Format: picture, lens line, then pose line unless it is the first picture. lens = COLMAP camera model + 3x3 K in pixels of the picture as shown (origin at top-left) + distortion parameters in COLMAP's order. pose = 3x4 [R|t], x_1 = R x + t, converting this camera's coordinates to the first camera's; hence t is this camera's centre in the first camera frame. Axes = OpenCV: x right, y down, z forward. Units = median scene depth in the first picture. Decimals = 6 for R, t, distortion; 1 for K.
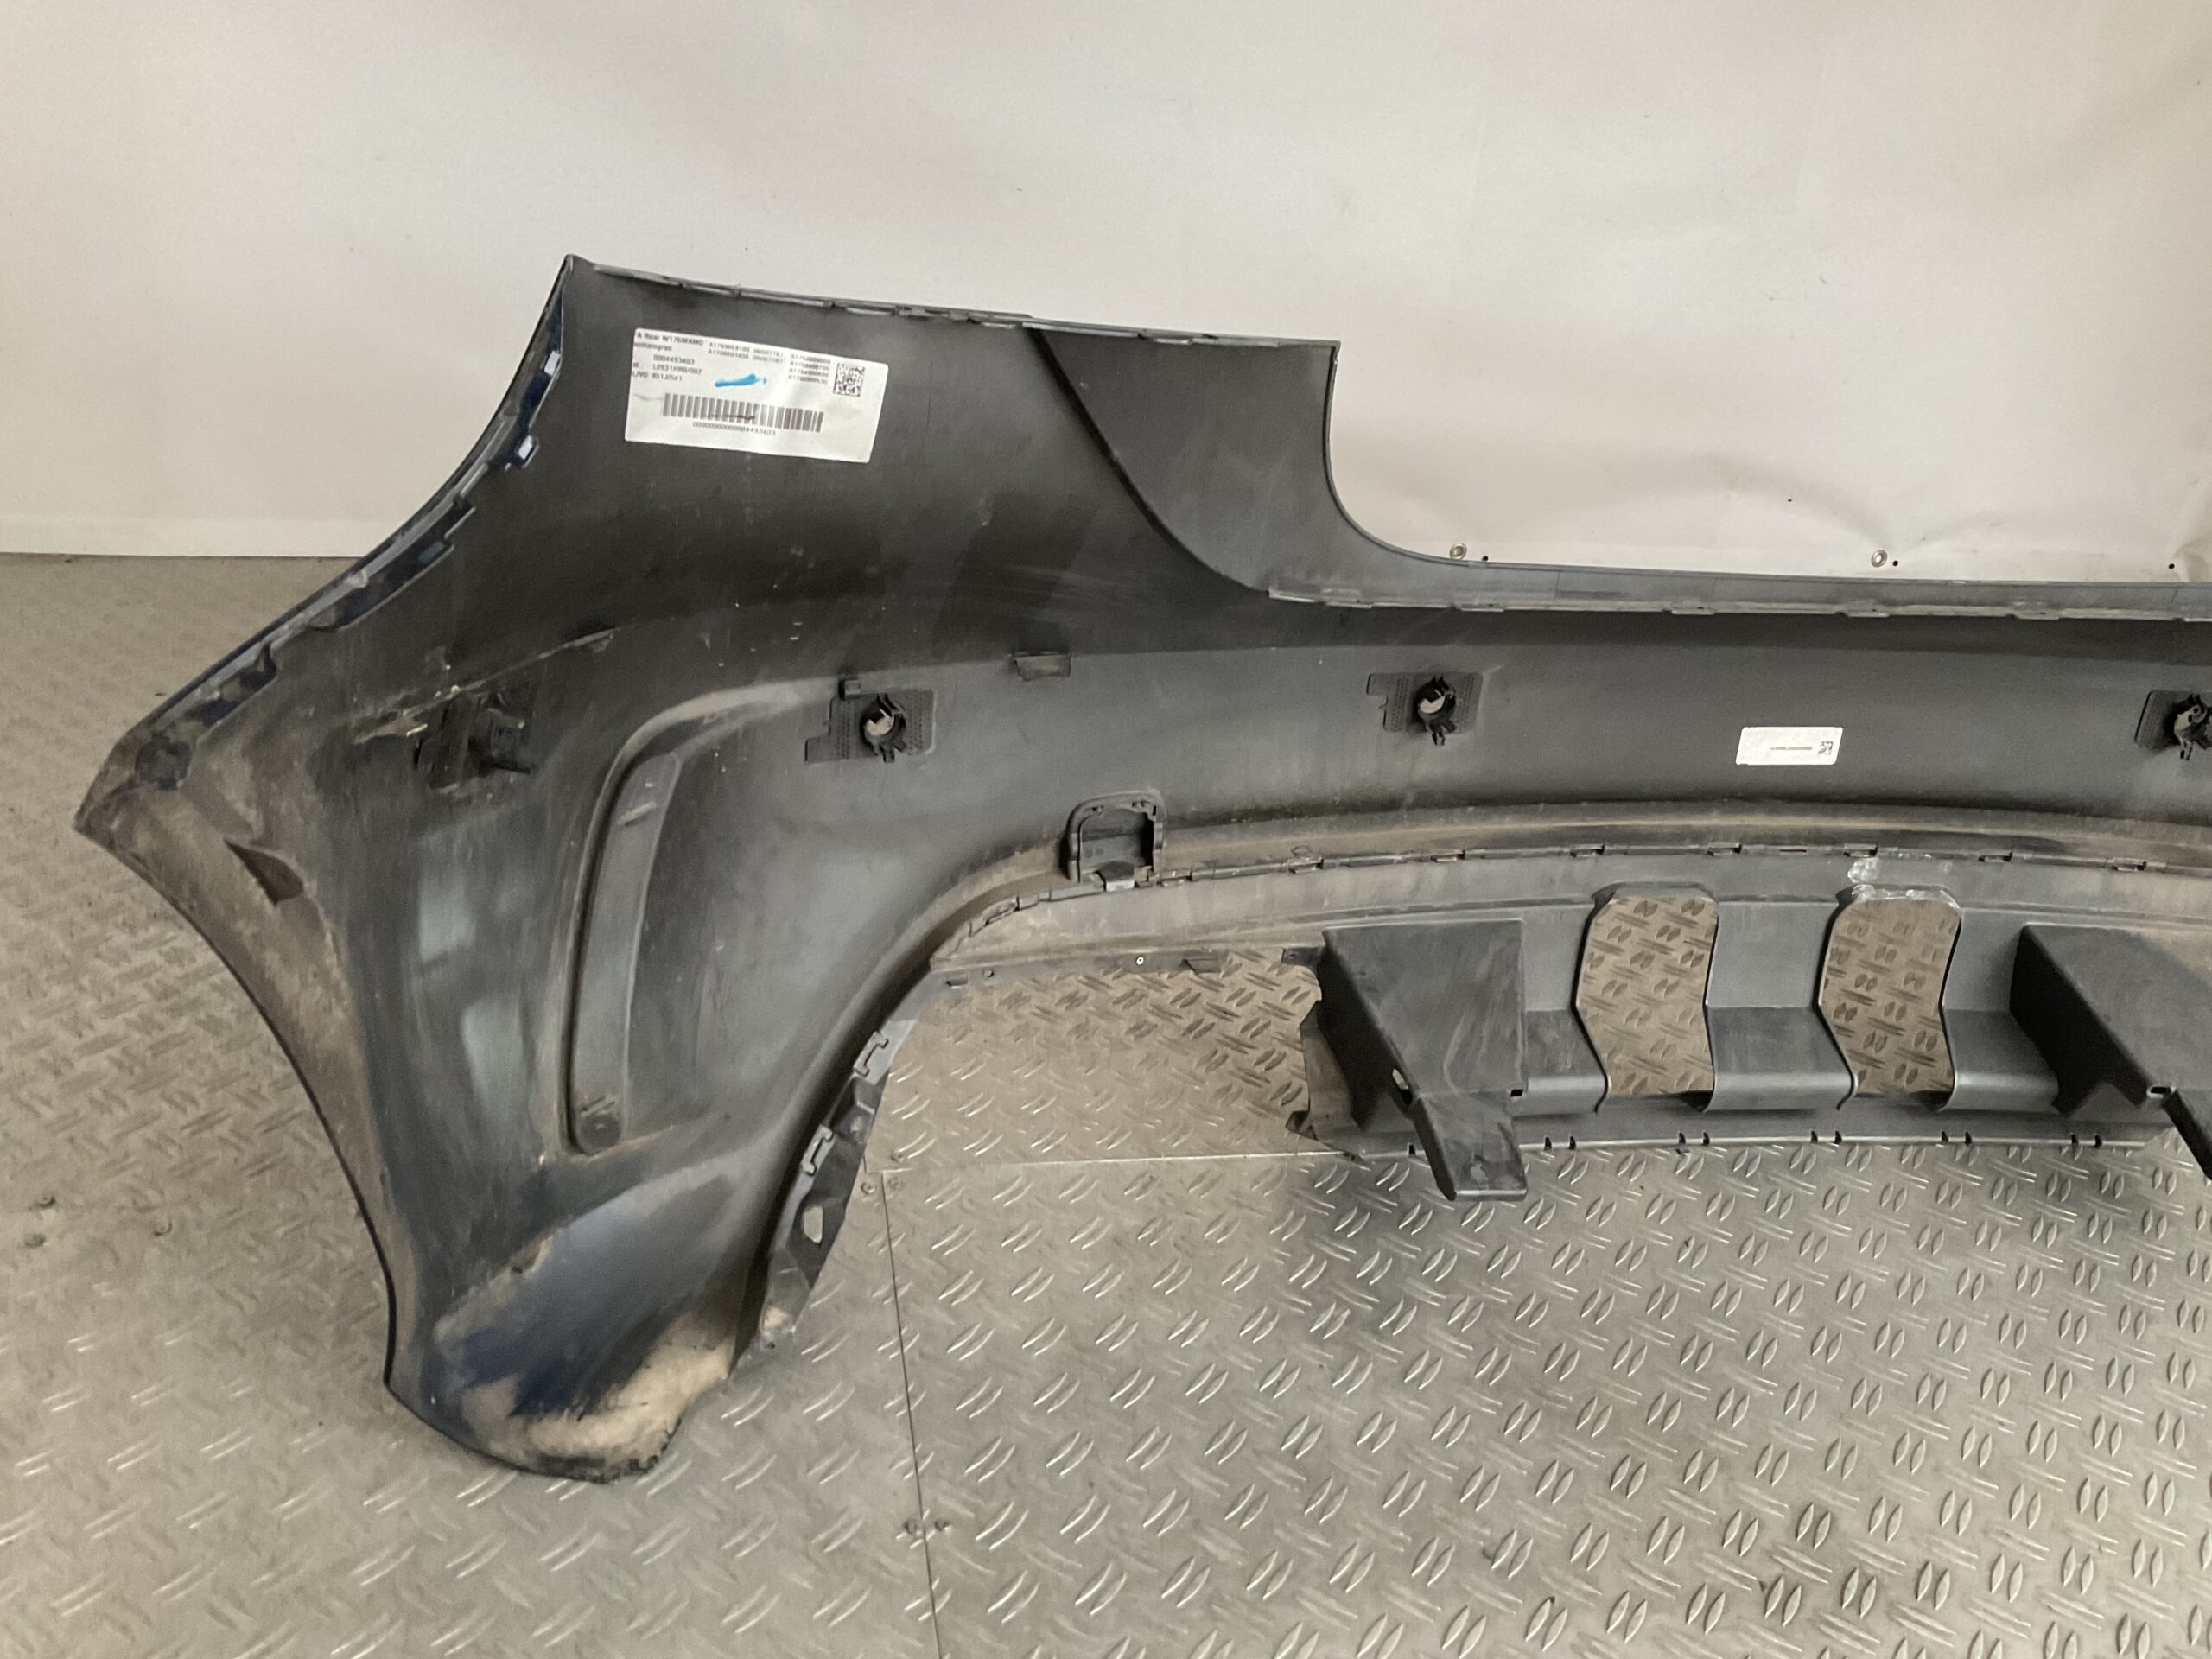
lens RADIAL K [[1864.9, 0, 1107.1], [0, 1864.9, 836.6], [0, 0, 1]] dist [0.033422, -0.031336]
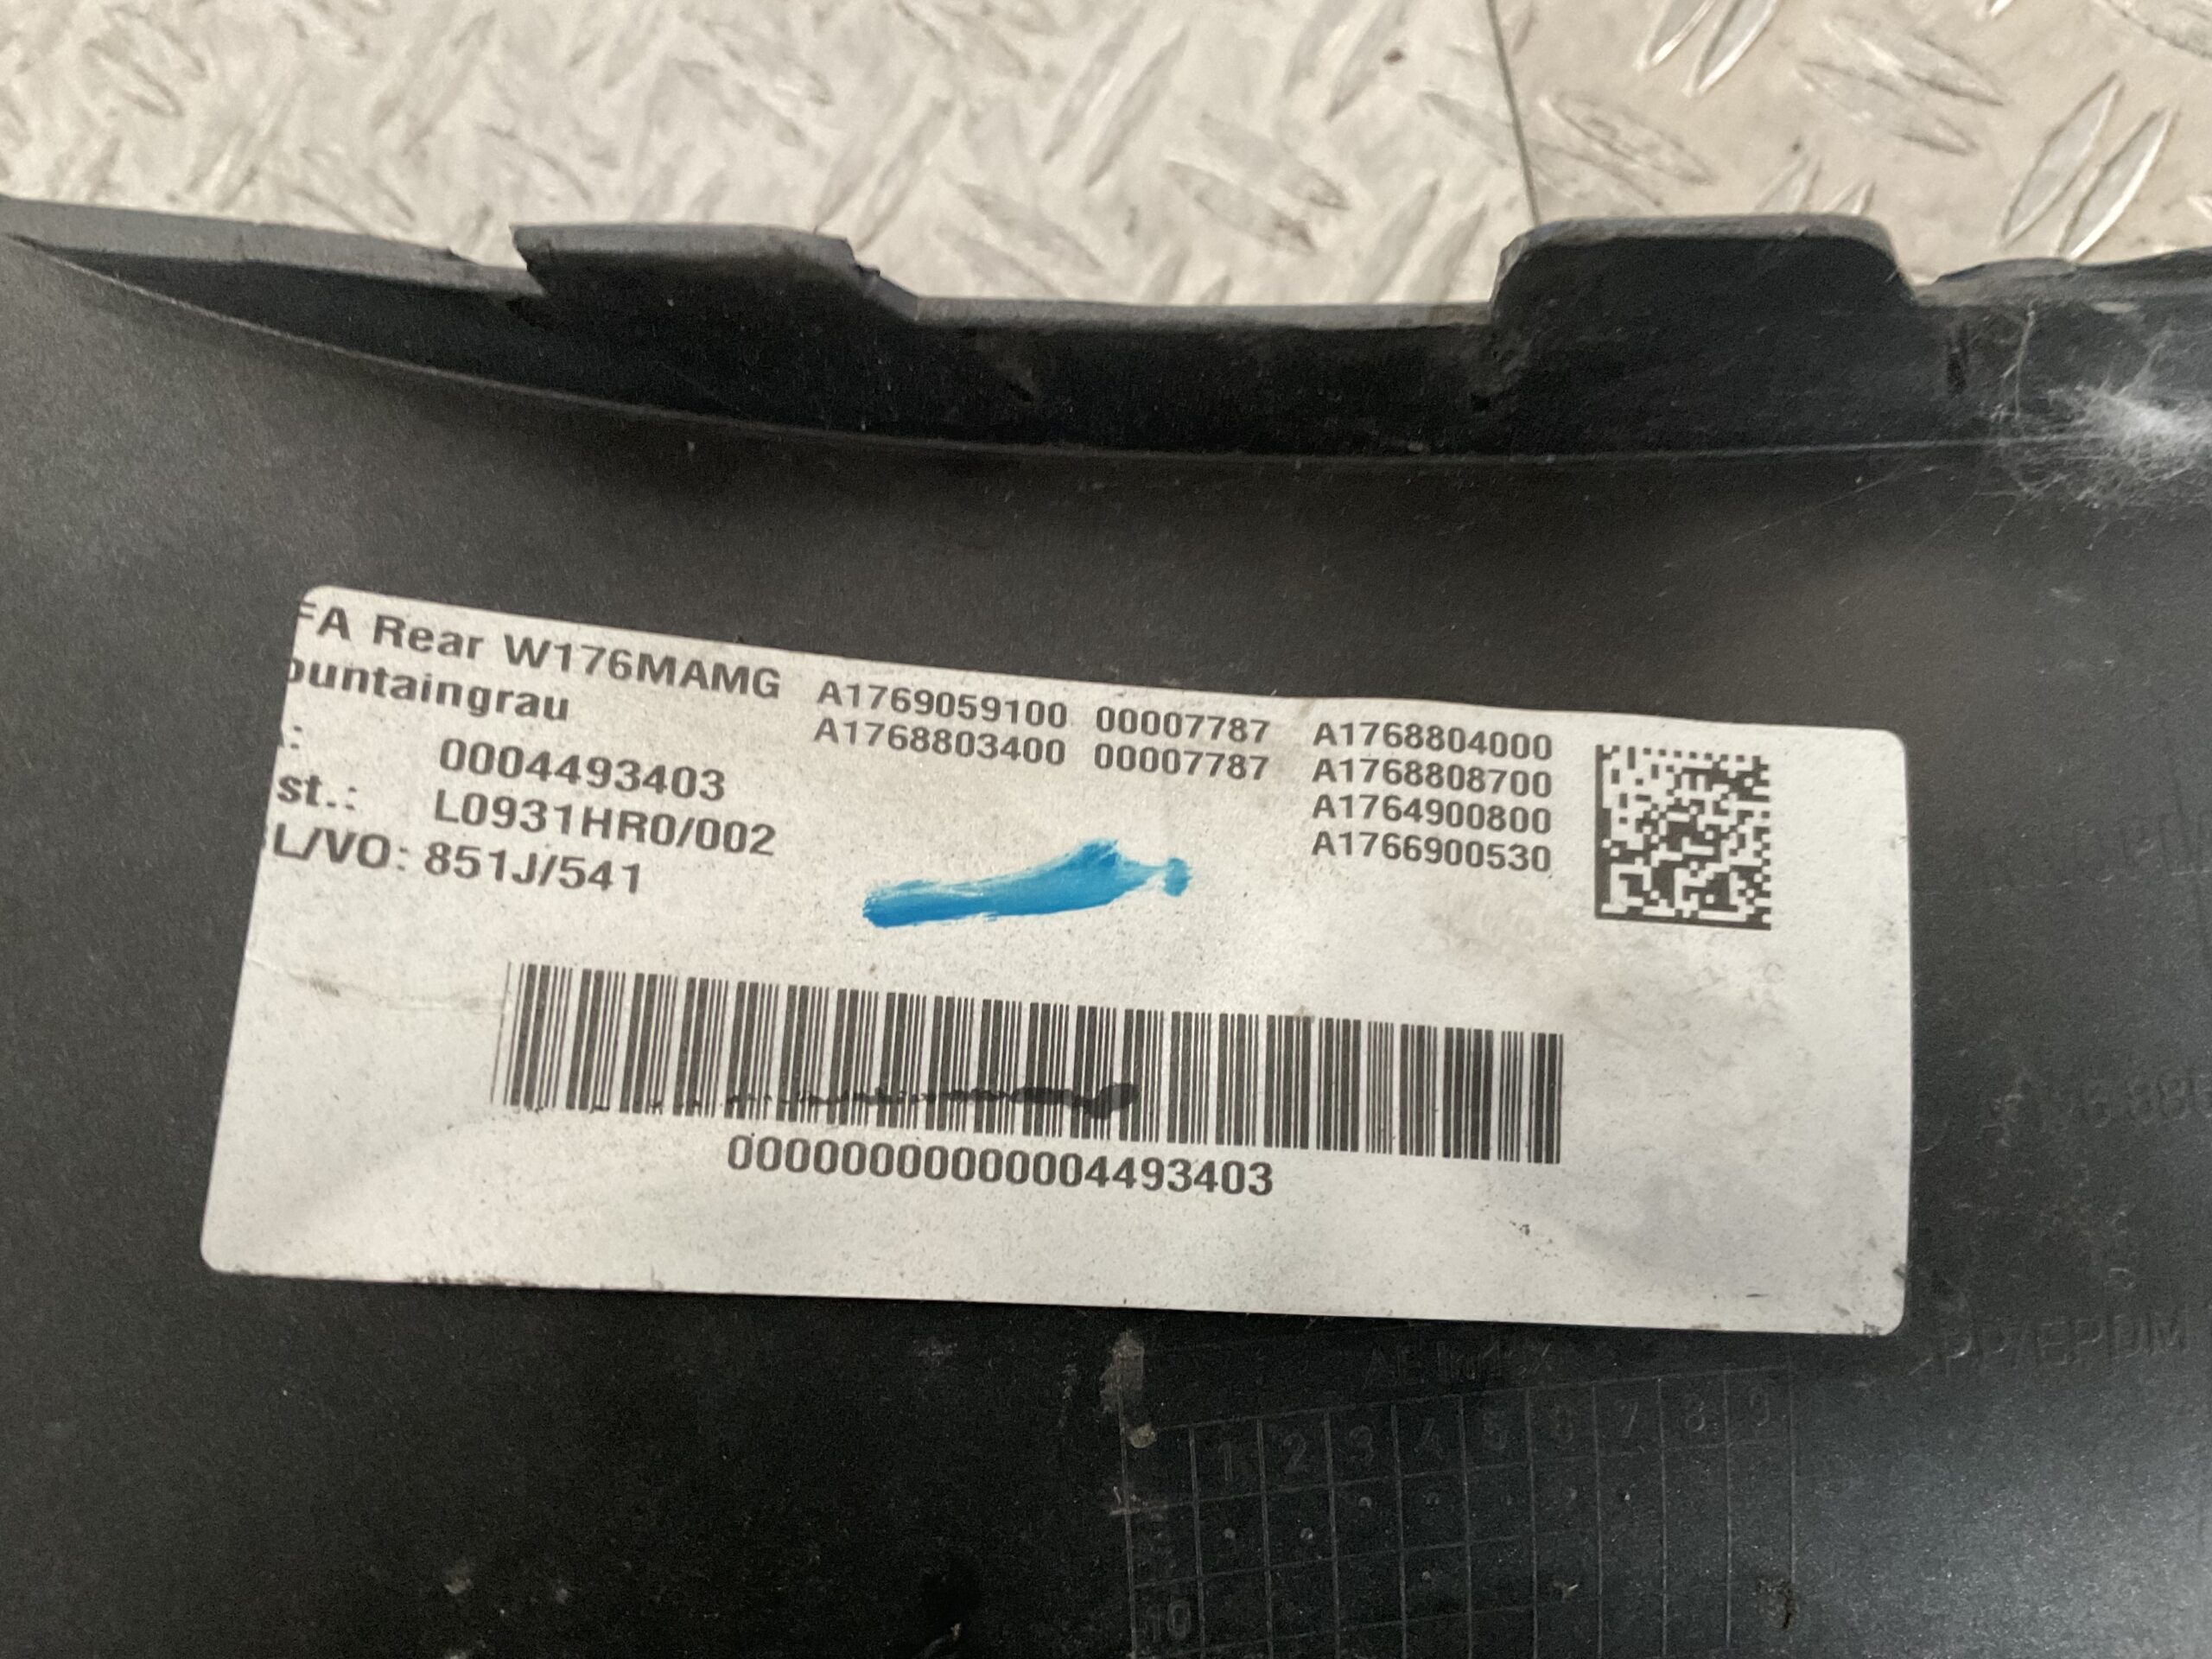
lens RADIAL K [[1864.9, 0, 1104.2], [0, 1864.9, 827.3], [0, 0, 1]] dist [0.033422, -0.031336]
pose [[0.900355, -0.235921, -0.365654, -0.124822], [-0.005037, 0.834573, -0.550874, -0.152718], [0.435127, 0.497824, 0.750224, 0.861996]]
